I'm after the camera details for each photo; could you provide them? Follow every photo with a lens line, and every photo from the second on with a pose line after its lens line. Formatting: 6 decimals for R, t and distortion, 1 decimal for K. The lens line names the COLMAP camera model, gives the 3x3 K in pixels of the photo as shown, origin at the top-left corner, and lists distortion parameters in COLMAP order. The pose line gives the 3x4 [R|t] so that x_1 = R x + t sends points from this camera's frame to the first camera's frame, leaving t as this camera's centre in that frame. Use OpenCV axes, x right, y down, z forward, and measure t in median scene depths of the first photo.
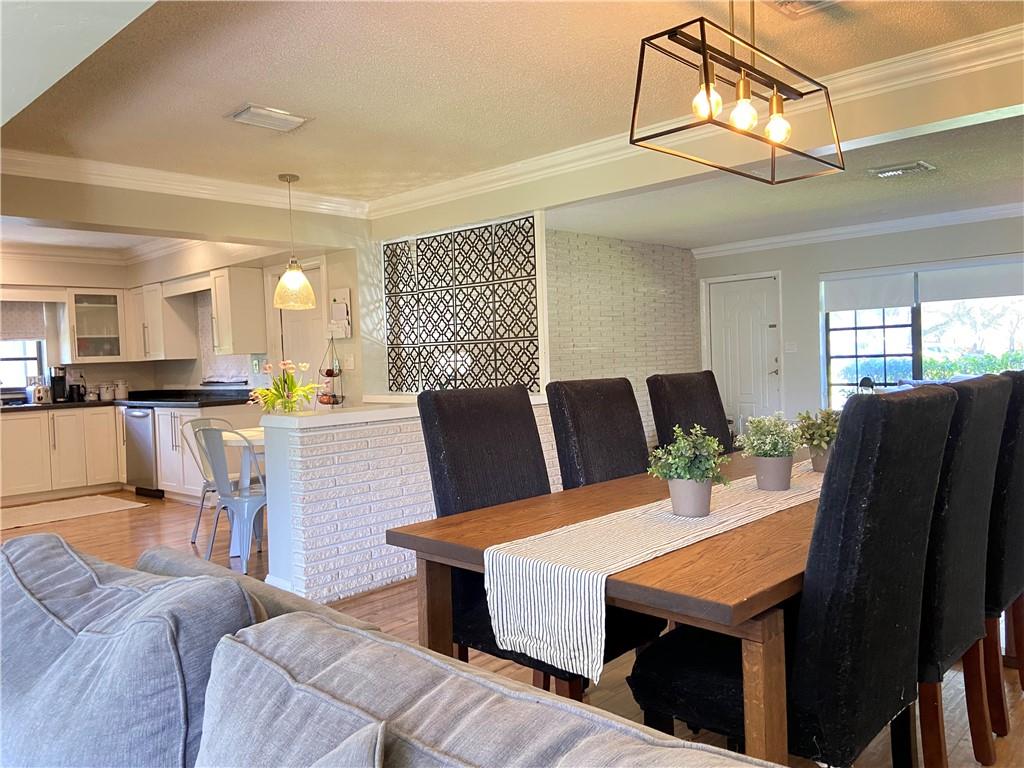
lens RADIAL K [[780.2, 0, 512.0], [0, 780.2, 384.0], [0, 0, 1]] dist [0.056356, -0.003777]
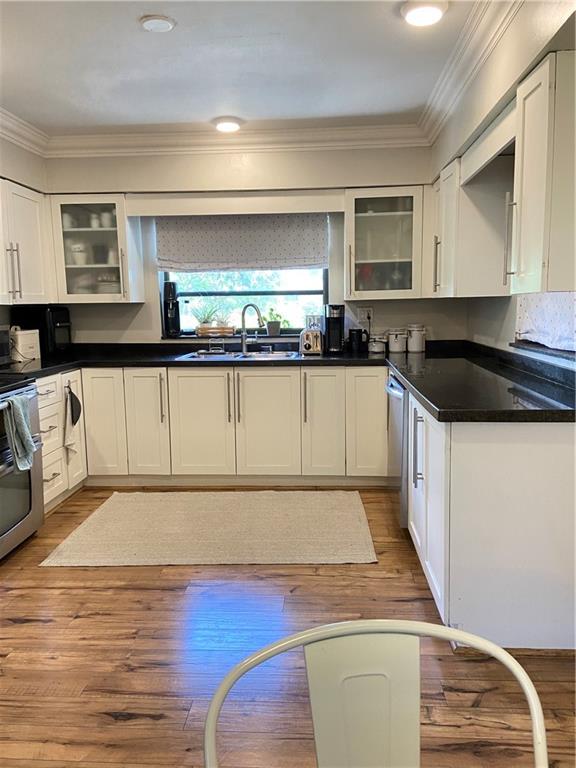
lens RADIAL K [[585.1, 0, 288.0], [0, 585.1, 384.0], [0, 0, 1]] dist [0.056356, -0.003777]
pose [[0.635574, 0.138707, -0.759477, -0.175419], [-0.034023, 0.987805, 0.151935, -0.029432], [0.771290, -0.070726, 0.632542, 0.612796]]
